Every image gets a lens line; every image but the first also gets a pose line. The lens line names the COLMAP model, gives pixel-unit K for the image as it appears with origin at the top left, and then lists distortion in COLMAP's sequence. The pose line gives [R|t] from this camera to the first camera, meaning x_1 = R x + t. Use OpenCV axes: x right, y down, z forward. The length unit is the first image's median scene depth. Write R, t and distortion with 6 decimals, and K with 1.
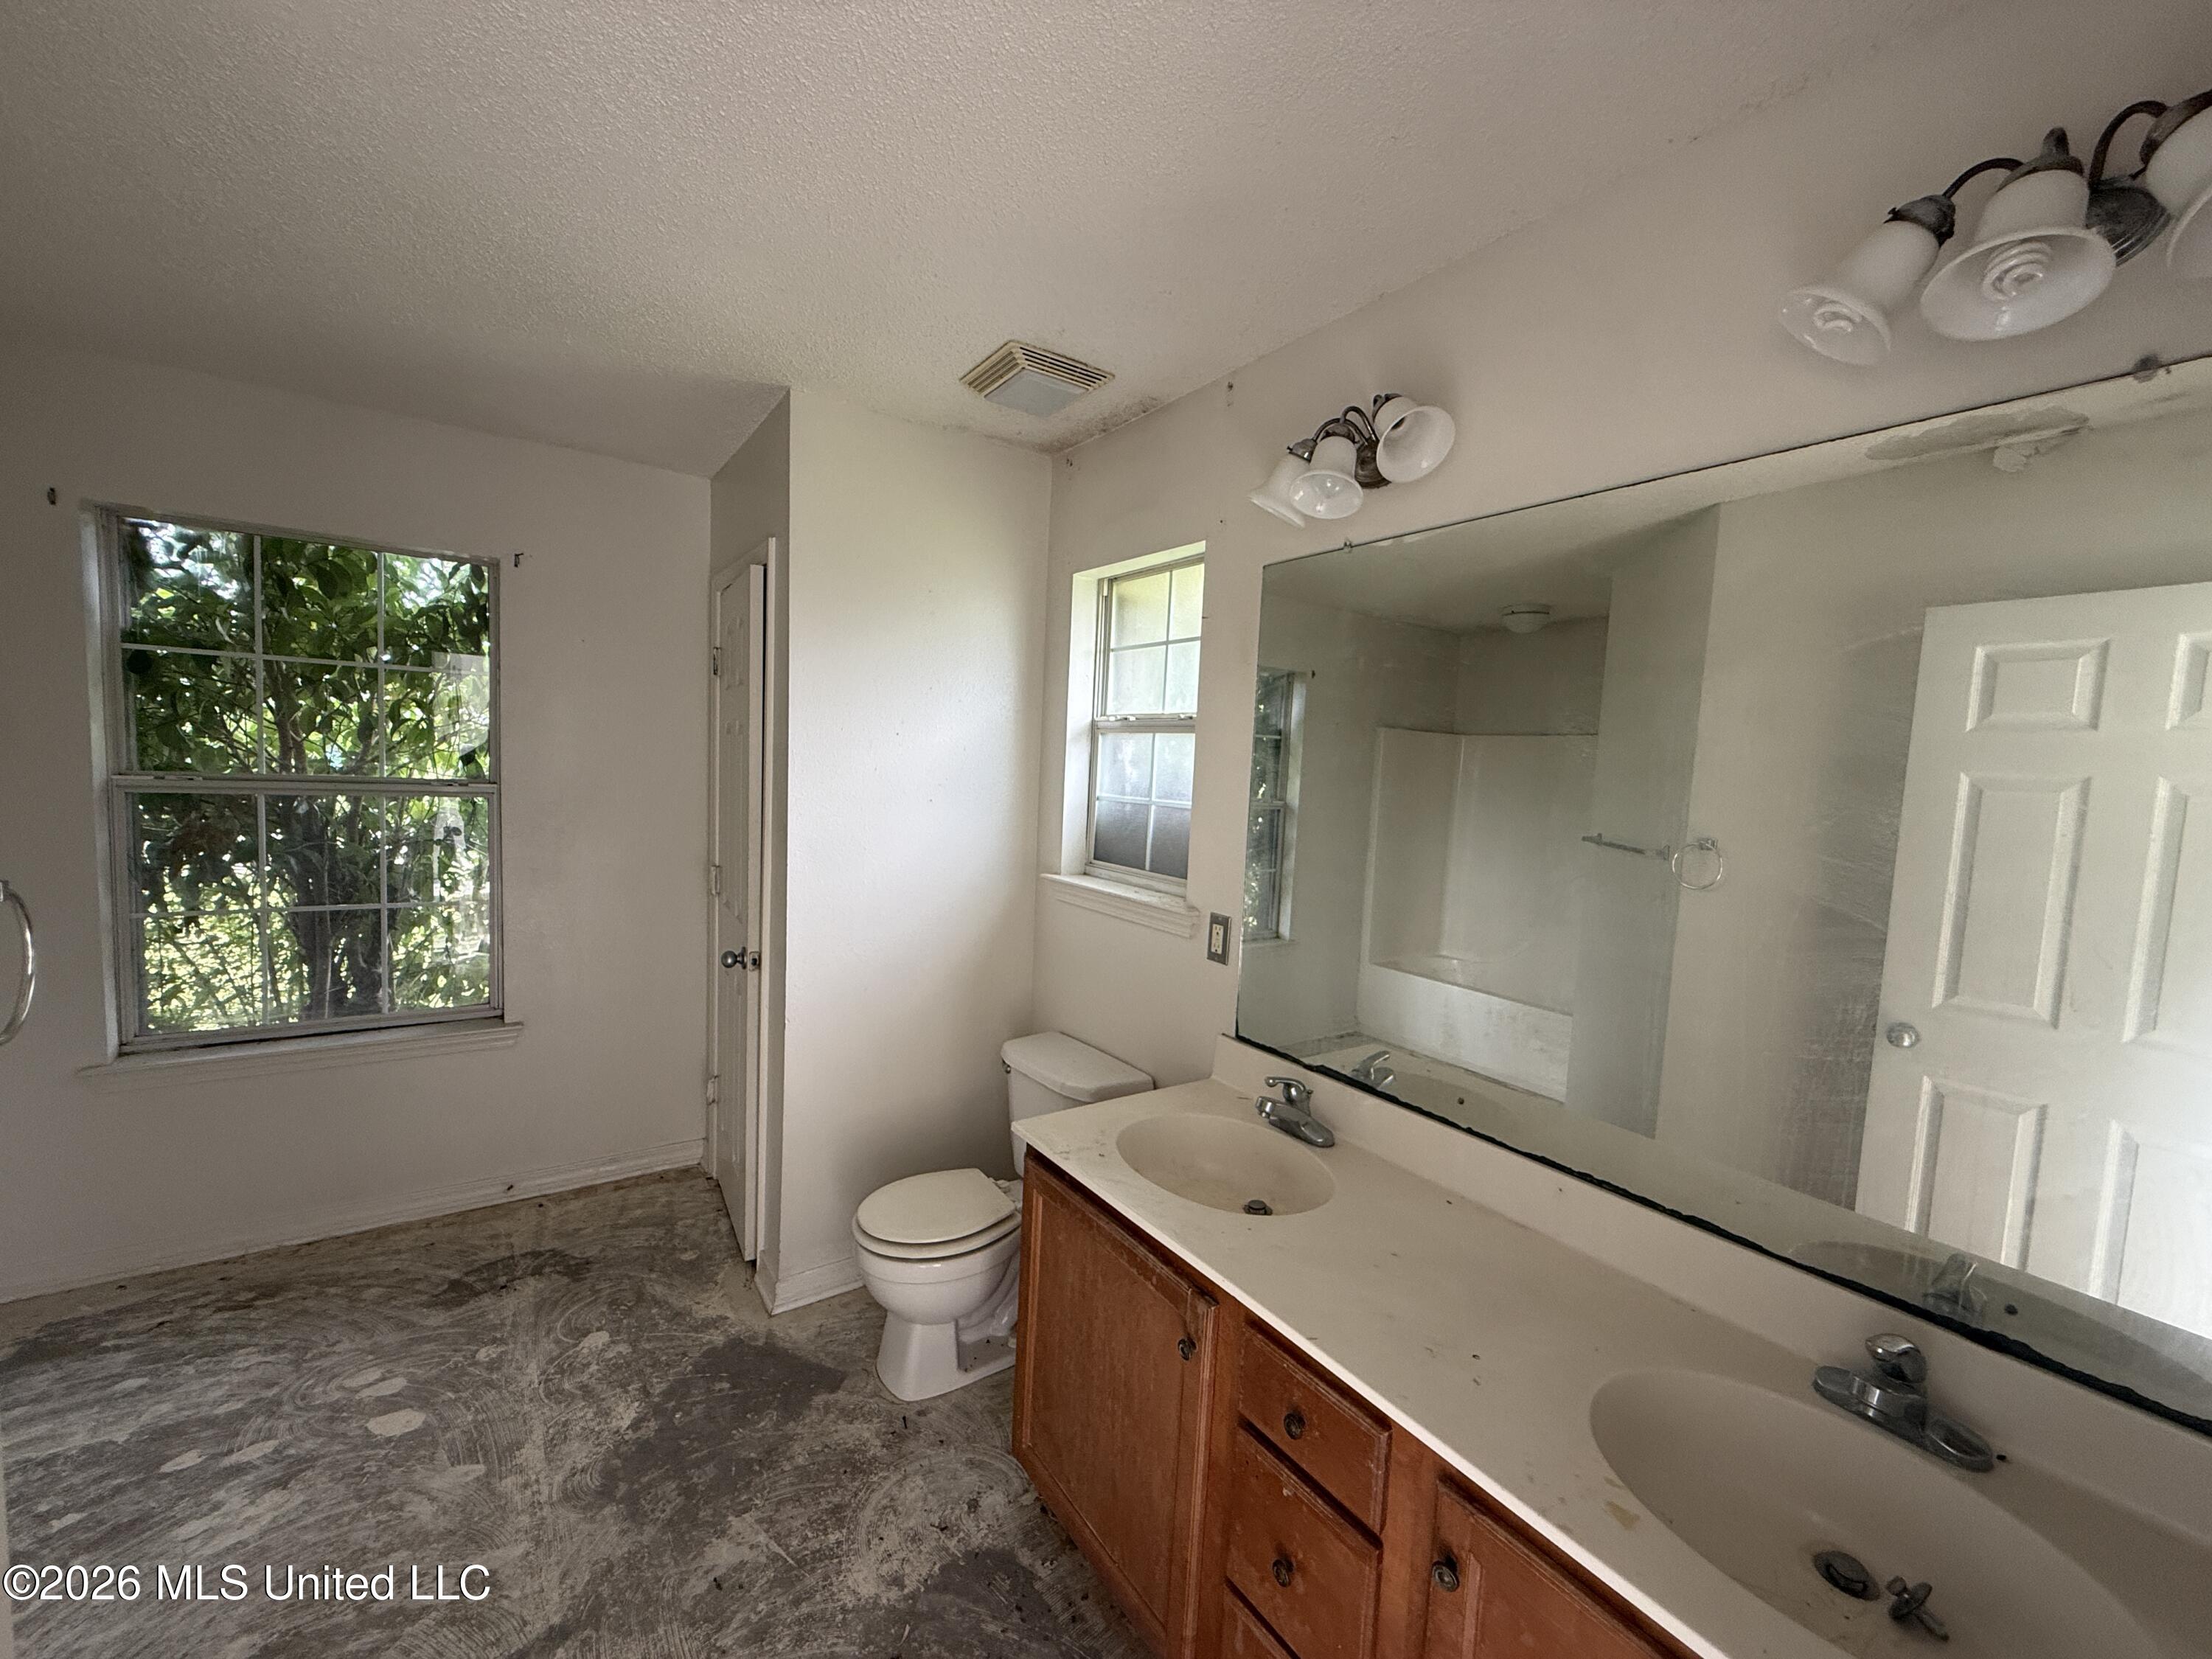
lens RADIAL K [[878.2, 0, 1097.7], [0, 878.2, 829.9], [0, 0, 1]] dist [-0.000067, 0.000545]
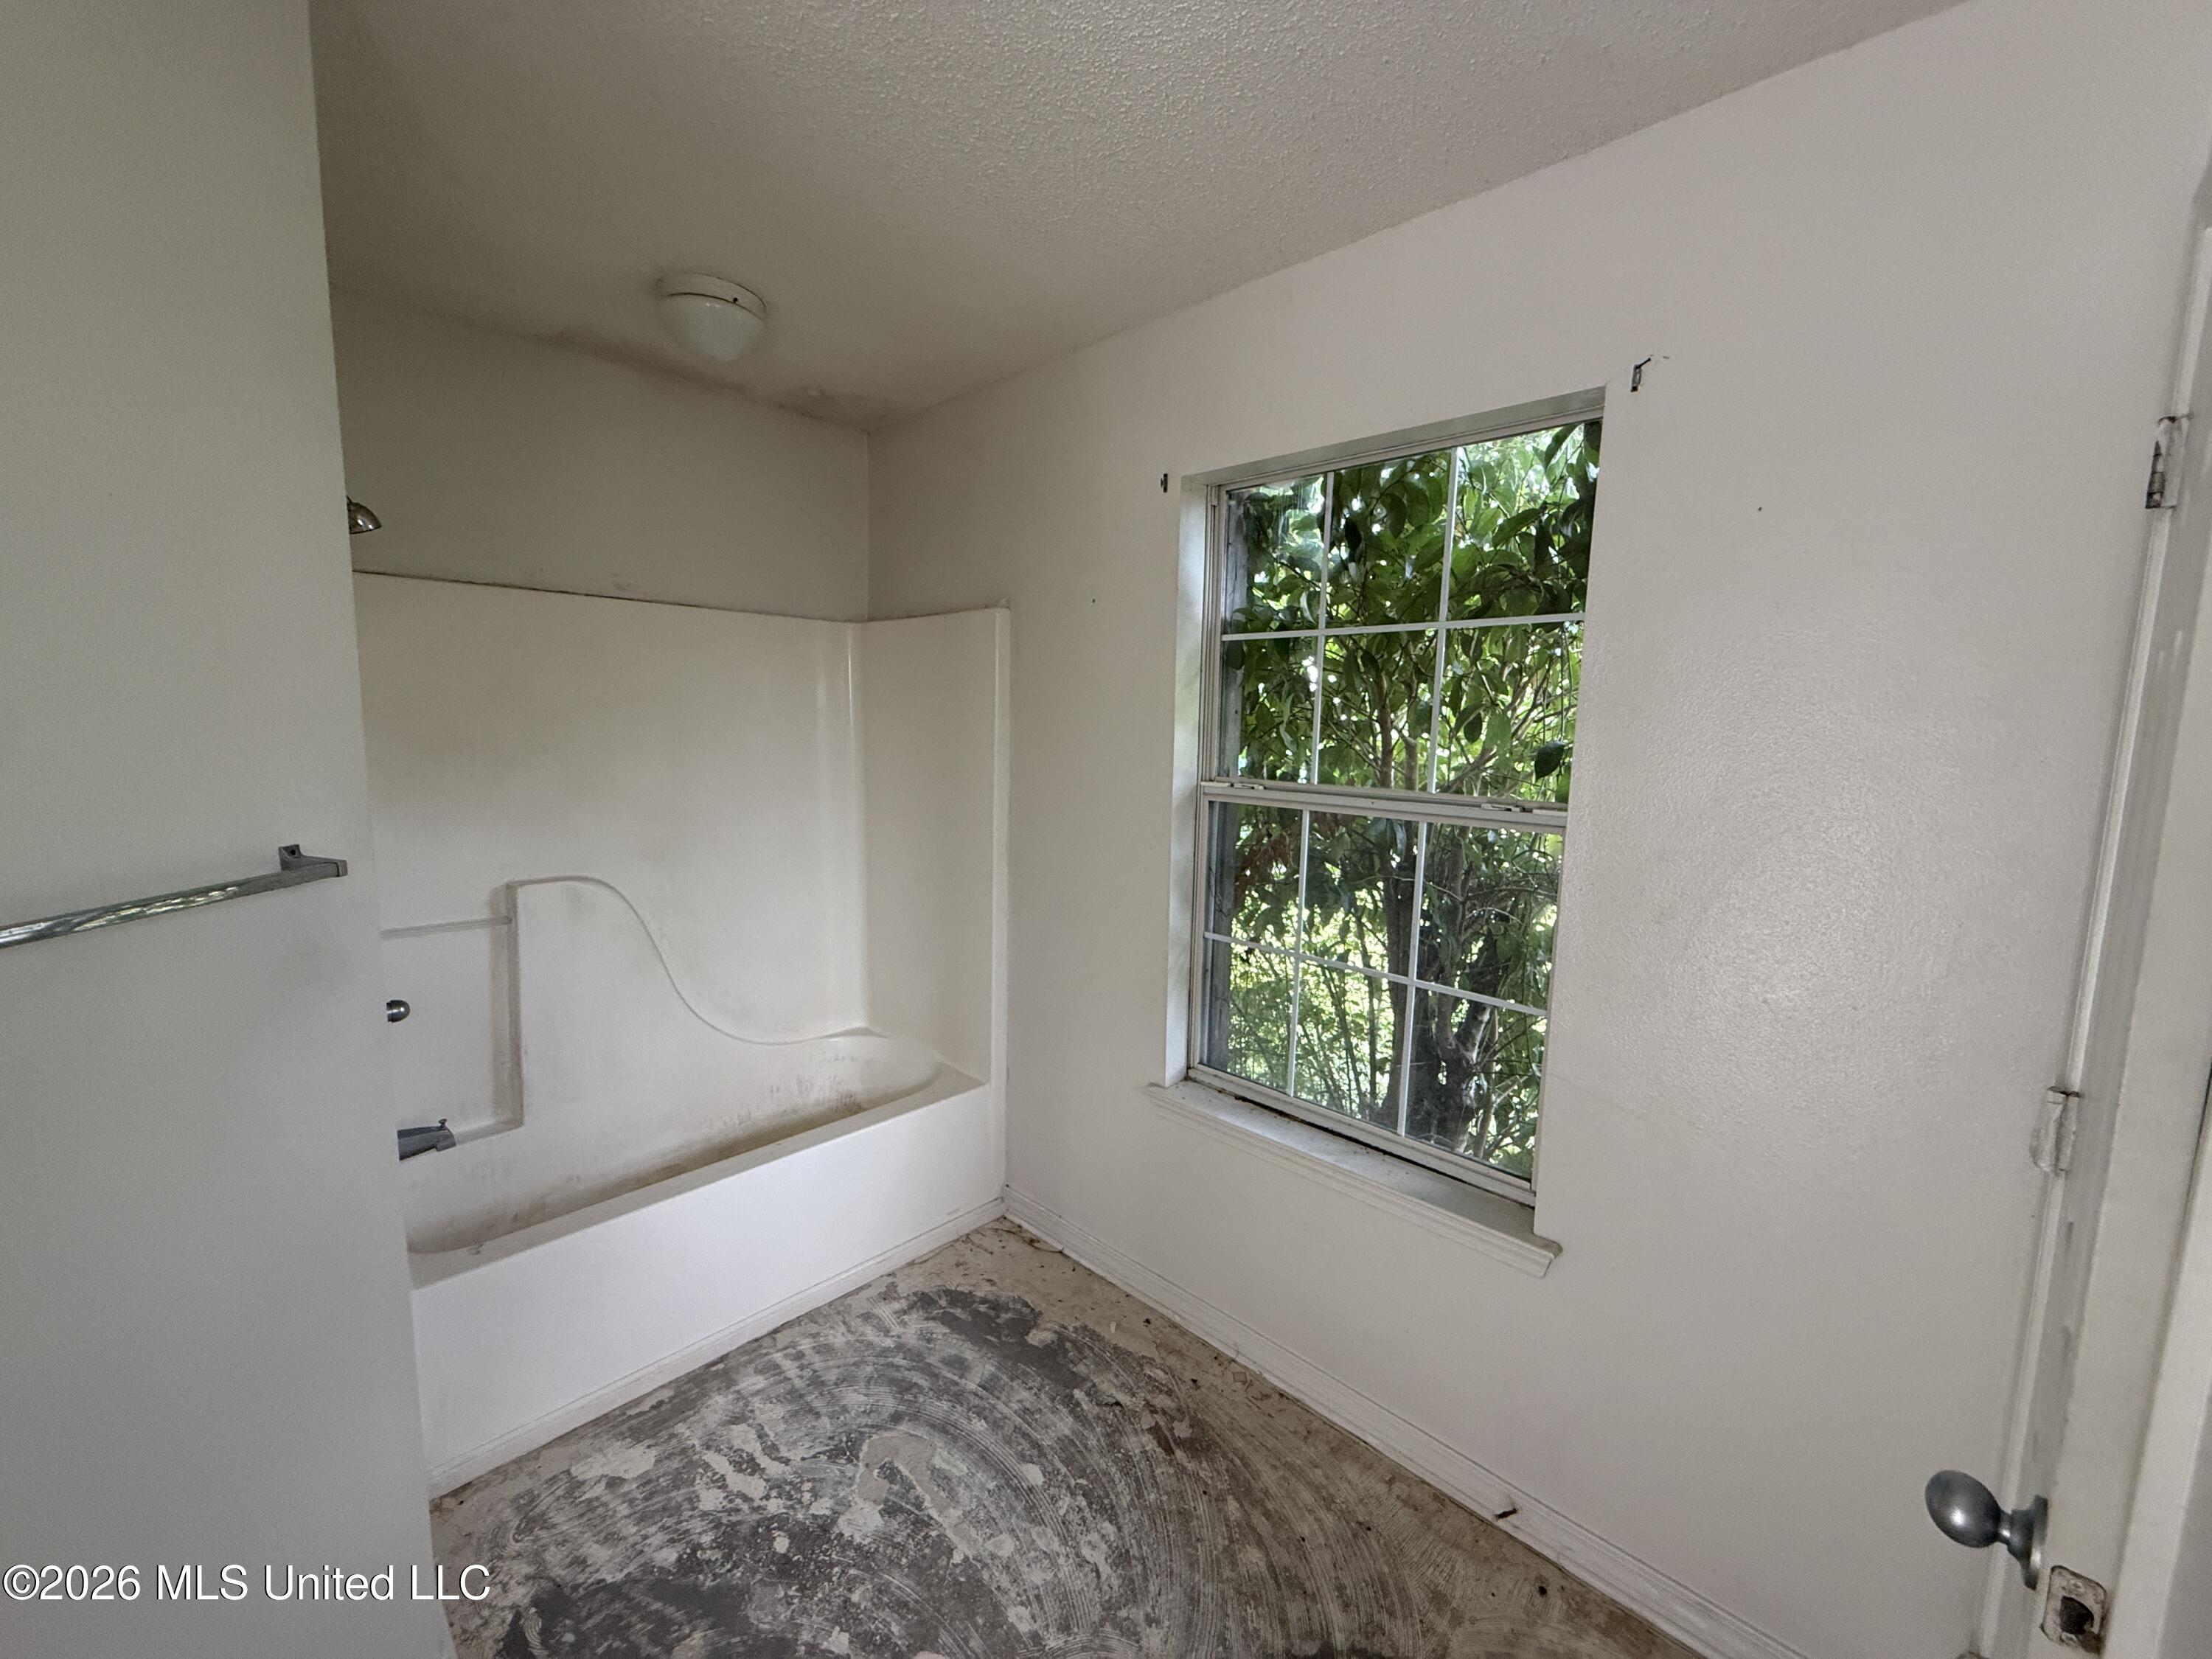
lens RADIAL K [[879.8, 0, 1106.0], [0, 879.8, 829.5], [0, 0, 1]] dist [0.000141, 0.000086]
pose [[0.199939, 0.083012, -0.976286, -0.233091], [-0.087905, 0.993906, 0.066508, -0.062839], [0.975857, 0.072523, 0.206018, 0.702083]]
